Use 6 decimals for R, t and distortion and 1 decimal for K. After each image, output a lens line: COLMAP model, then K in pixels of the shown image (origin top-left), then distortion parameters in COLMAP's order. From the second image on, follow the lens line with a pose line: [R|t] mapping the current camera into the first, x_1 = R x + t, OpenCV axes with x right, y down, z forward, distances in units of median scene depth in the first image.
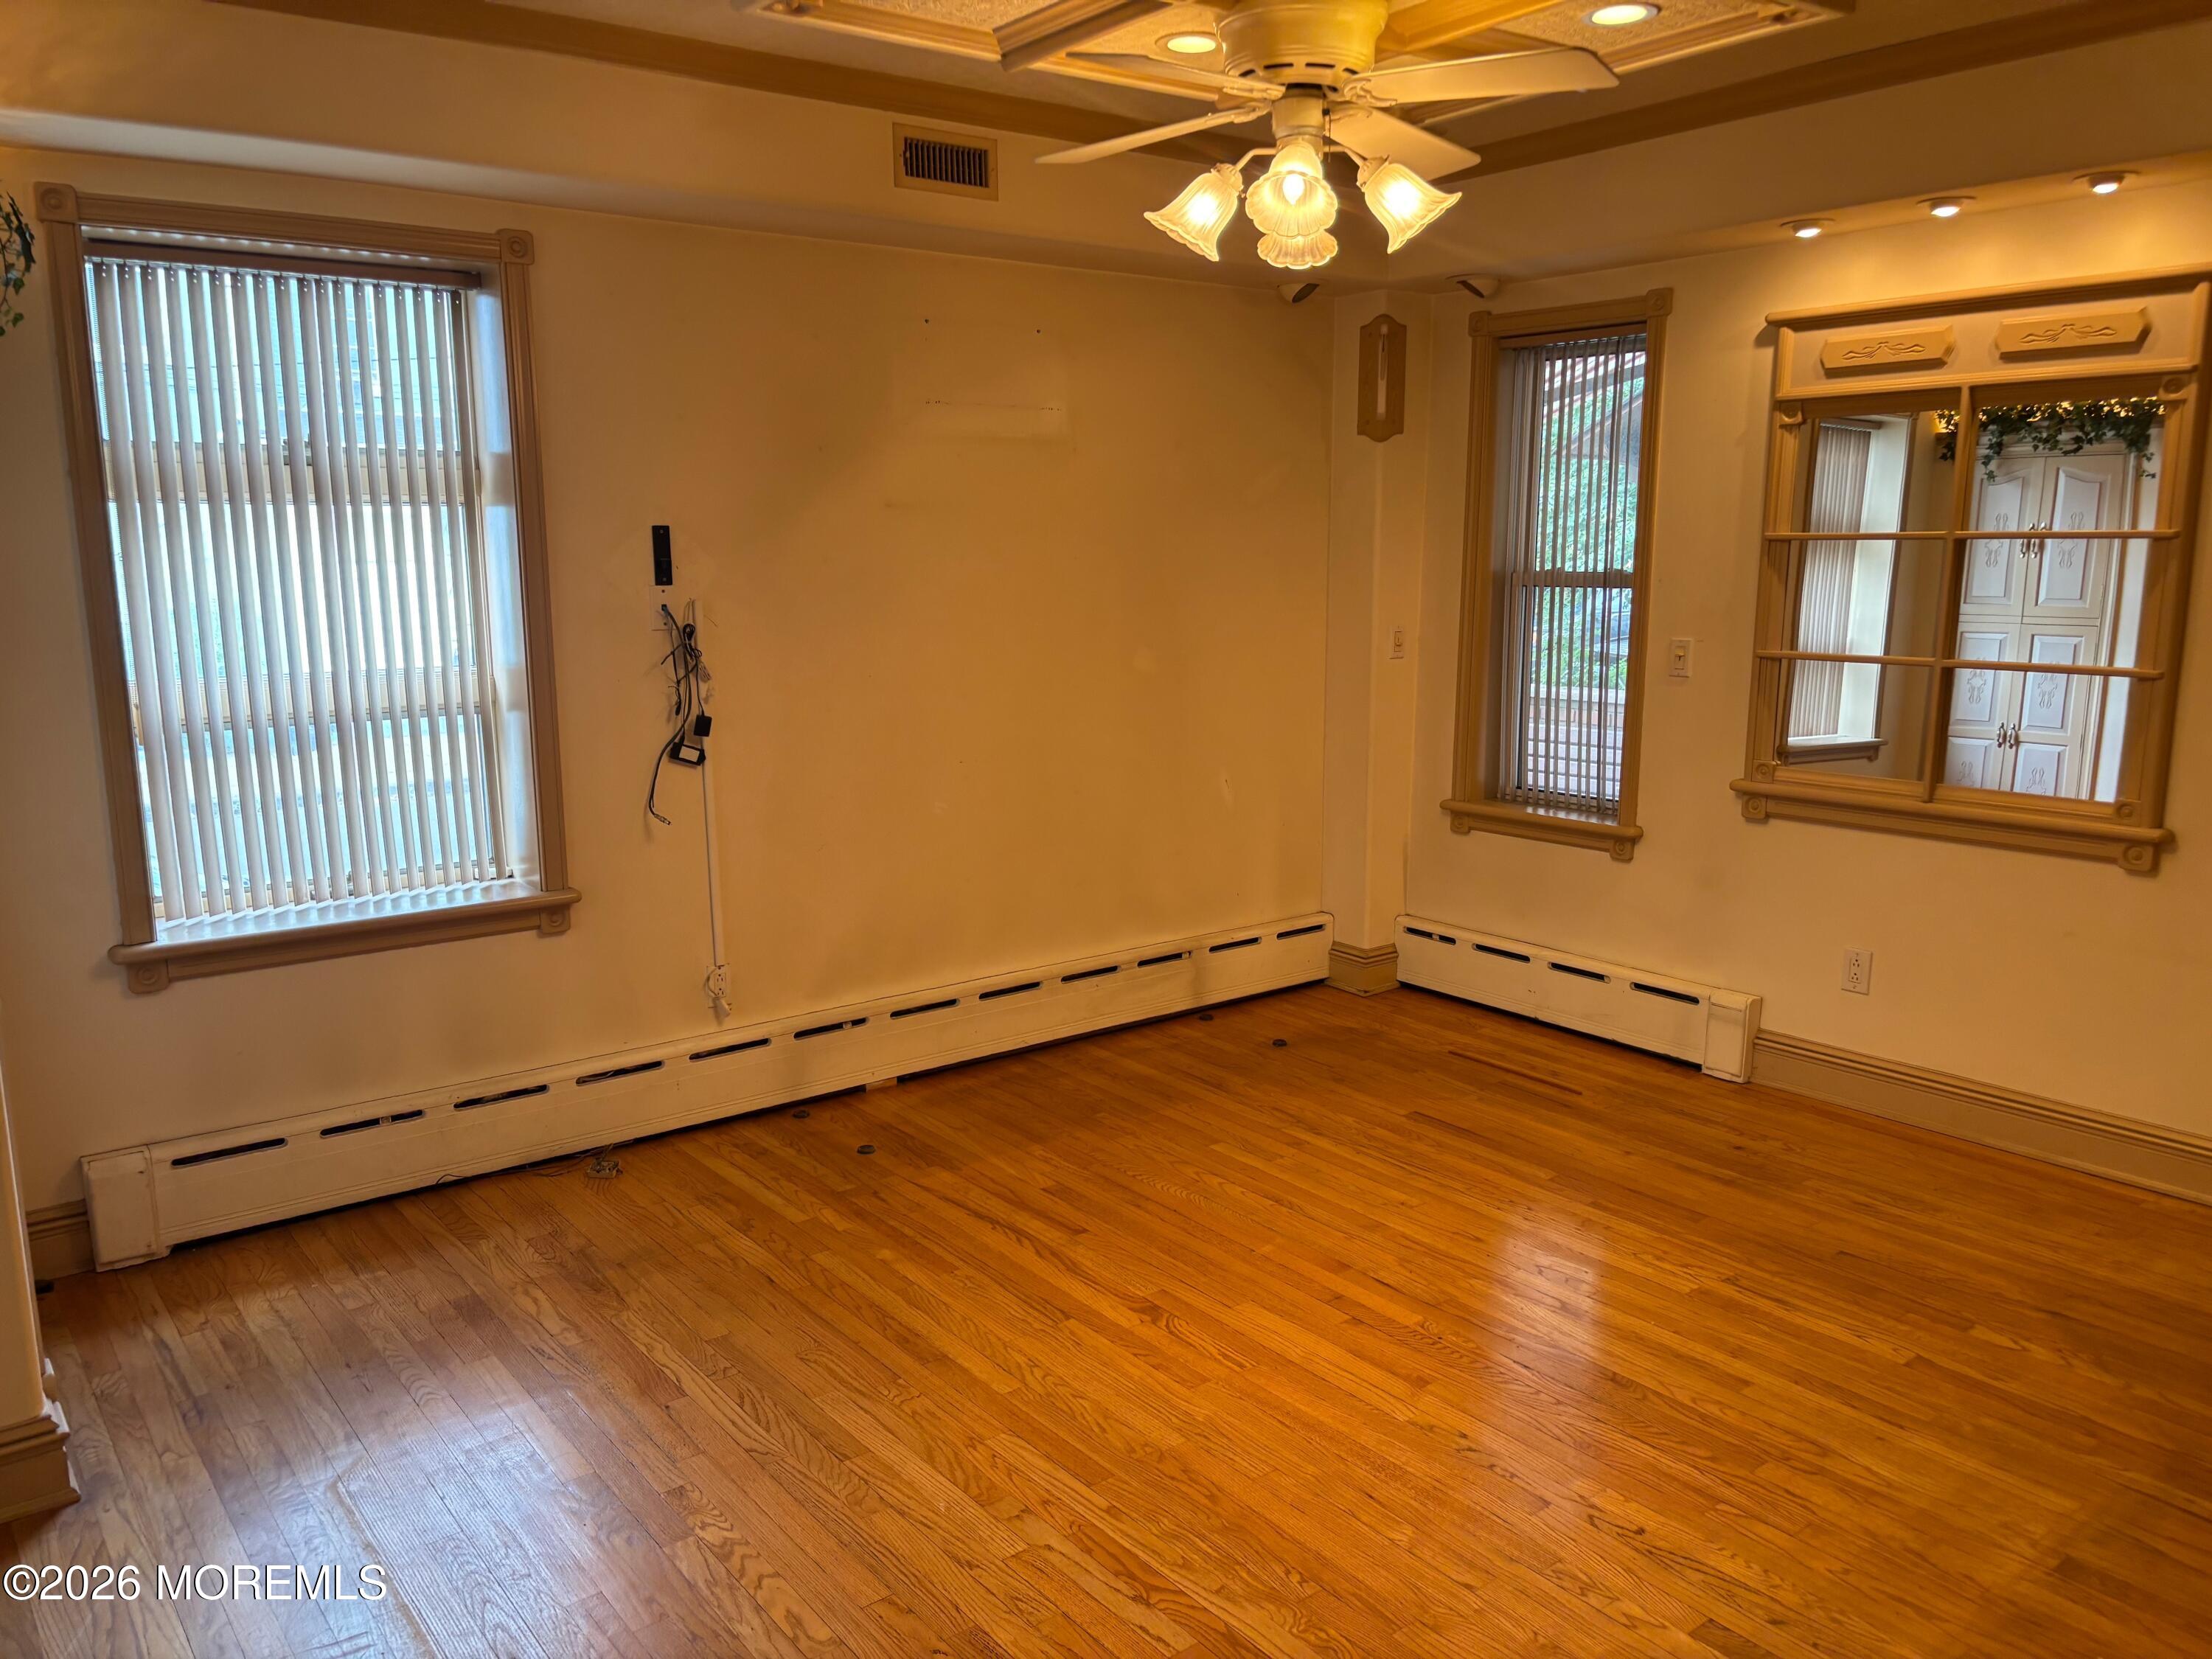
lens RADIAL K [[1646.6, 0, 1104.5], [0, 1646.6, 840.8], [0, 0, 1]] dist [-0.005985, -0.006595]
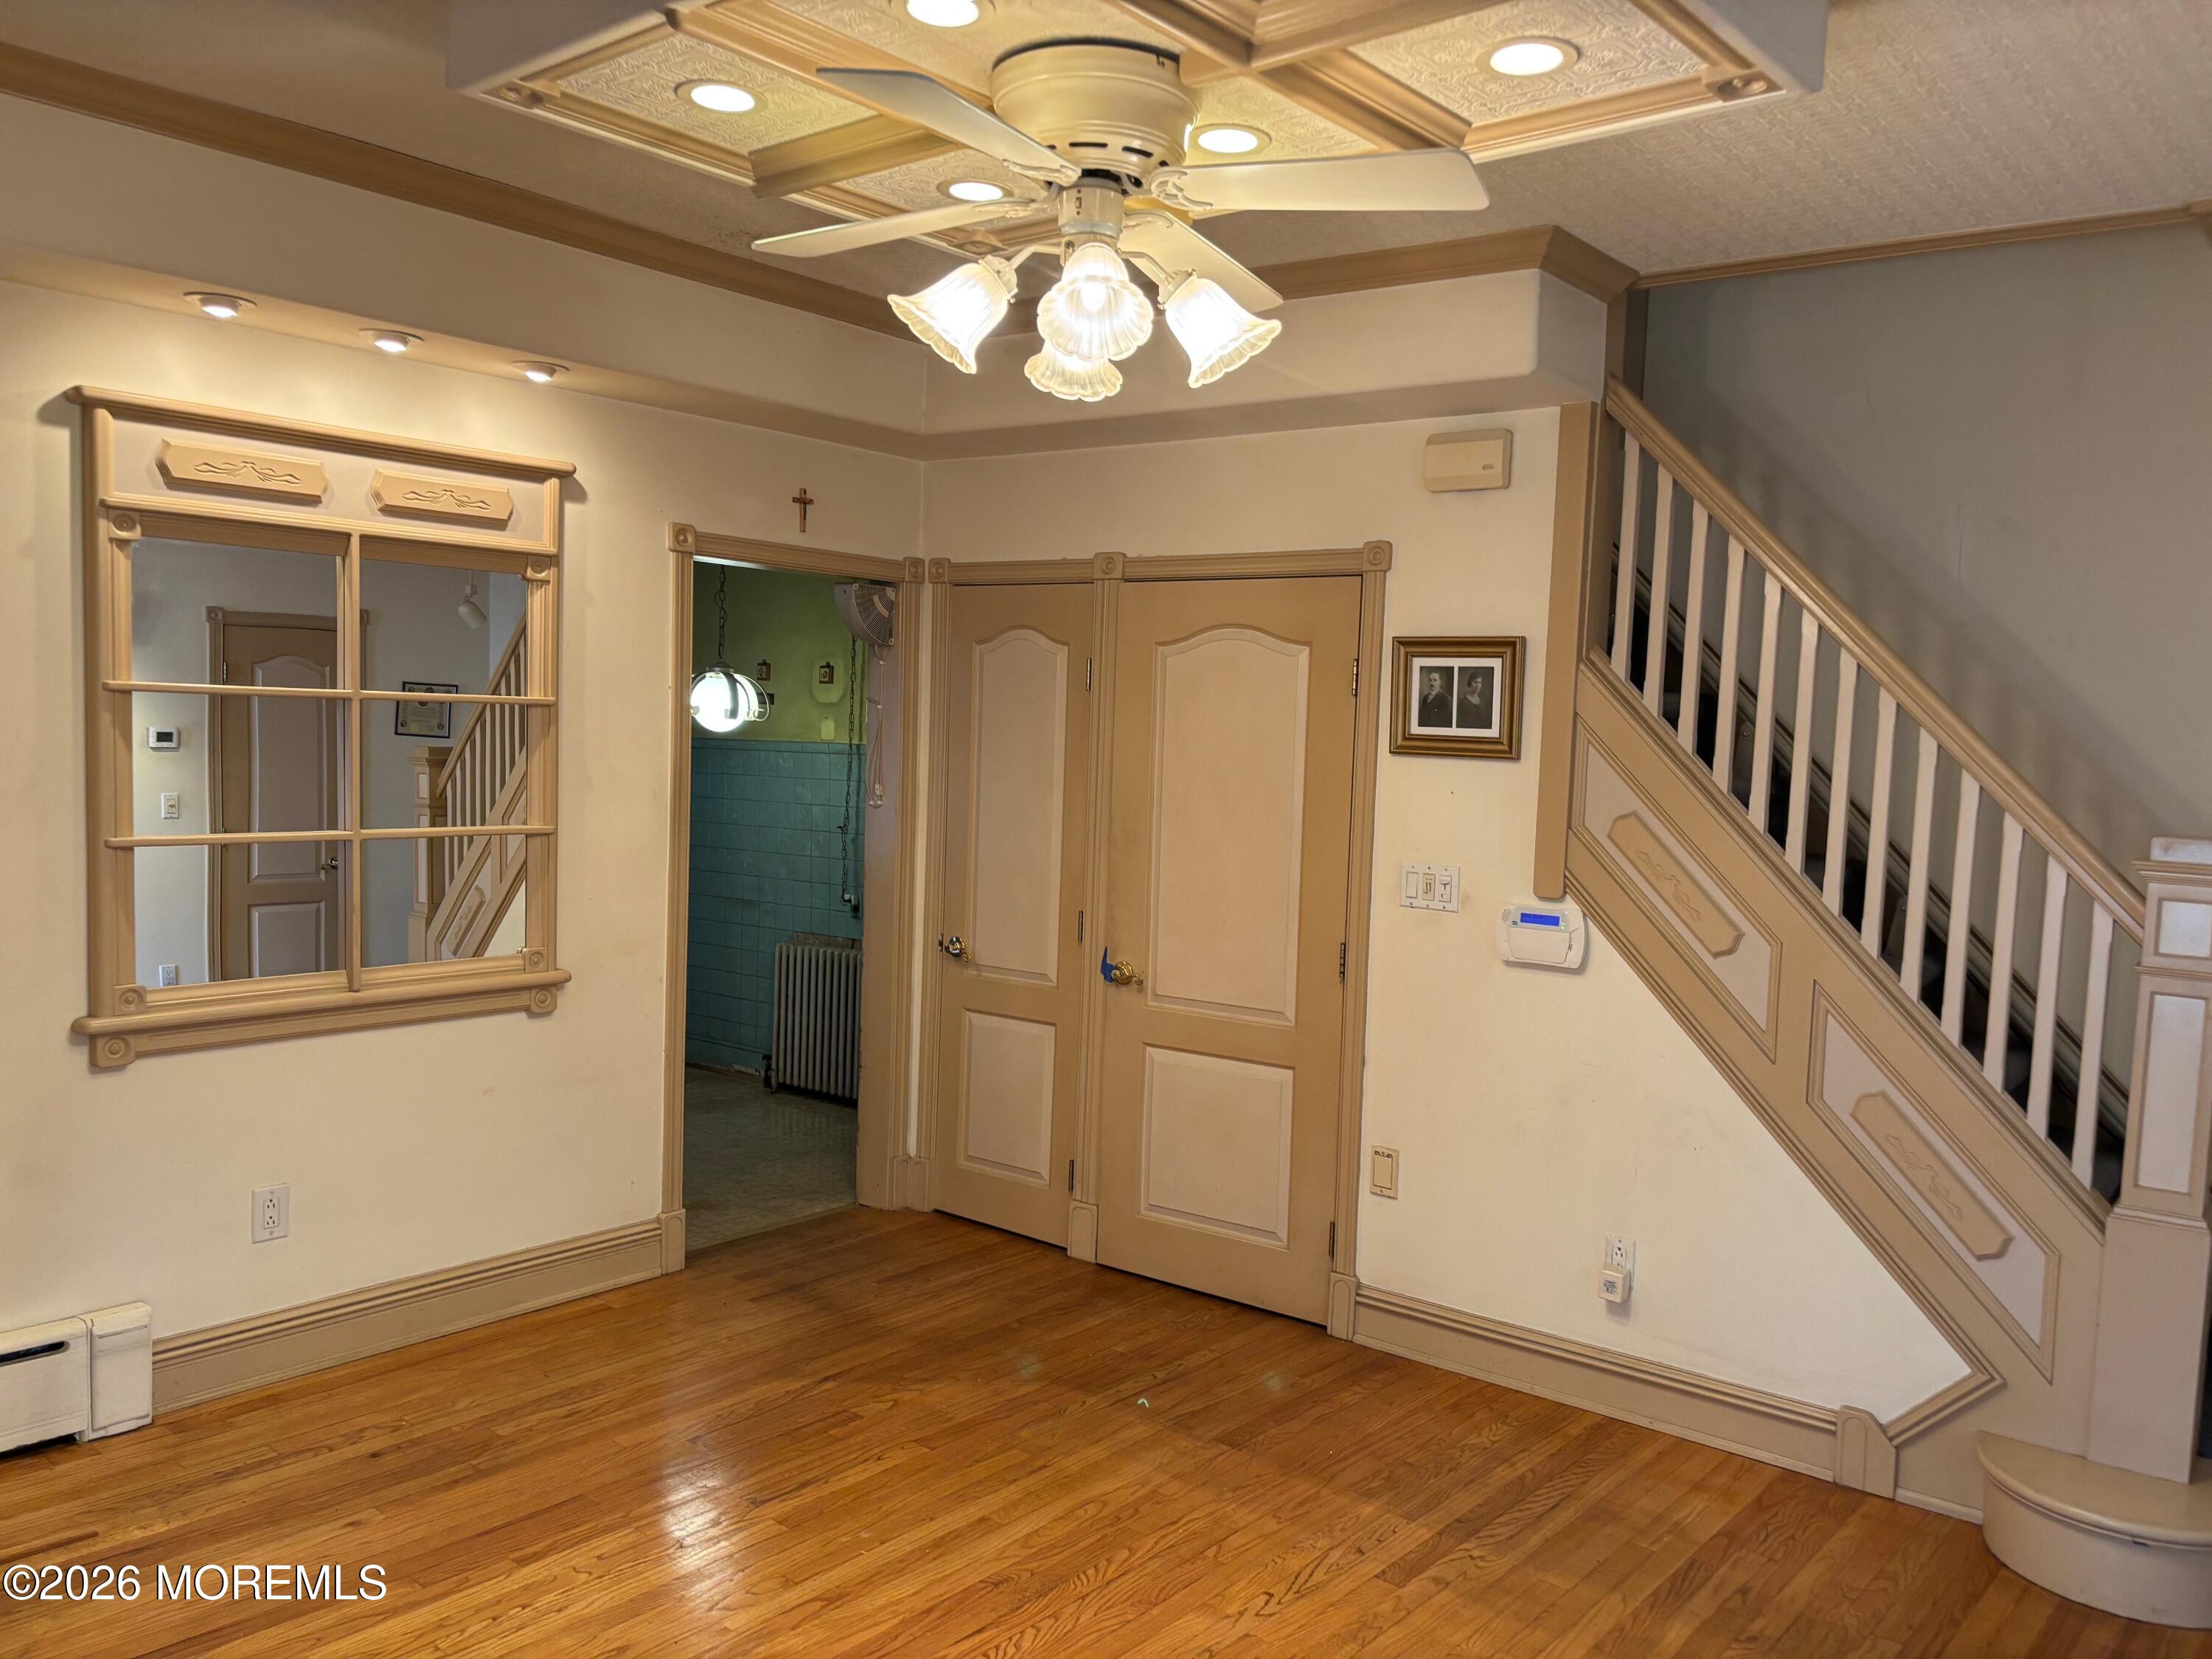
lens RADIAL K [[1659.7, 0, 1102.5], [0, 1659.7, 835.1], [0, 0, 1]] dist [0.019526, -0.010490]
pose [[-0.205735, -0.067848, 0.976253, -0.479243], [0.138412, 0.985548, 0.097663, -0.146403], [-0.968770, 0.155217, -0.193371, 0.812157]]
